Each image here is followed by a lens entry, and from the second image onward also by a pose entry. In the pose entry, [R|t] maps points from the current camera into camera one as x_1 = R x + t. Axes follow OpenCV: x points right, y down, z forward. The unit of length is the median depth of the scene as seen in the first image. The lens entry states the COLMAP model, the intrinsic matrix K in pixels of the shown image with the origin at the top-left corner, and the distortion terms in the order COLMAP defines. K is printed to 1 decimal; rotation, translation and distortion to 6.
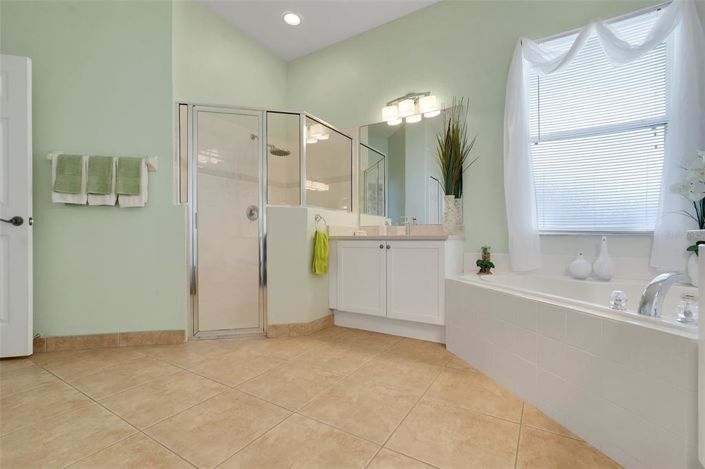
lens RADIAL K [[315.3, 0, 352.5], [0, 315.3, 234.5], [0, 0, 1]] dist [-0.000285, -0.000044]
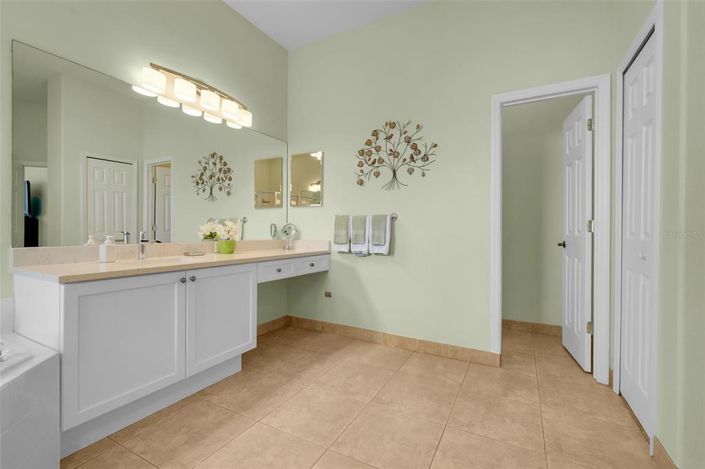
lens RADIAL K [[315.3, 0, 352.5], [0, 315.3, 234.5], [0, 0, 1]] dist [-0.000285, -0.000044]
pose [[-0.058831, -0.001359, 0.998267, -0.632866], [-0.002607, 0.999996, 0.001208, -0.064666], [-0.998265, -0.002532, -0.058834, 0.671009]]
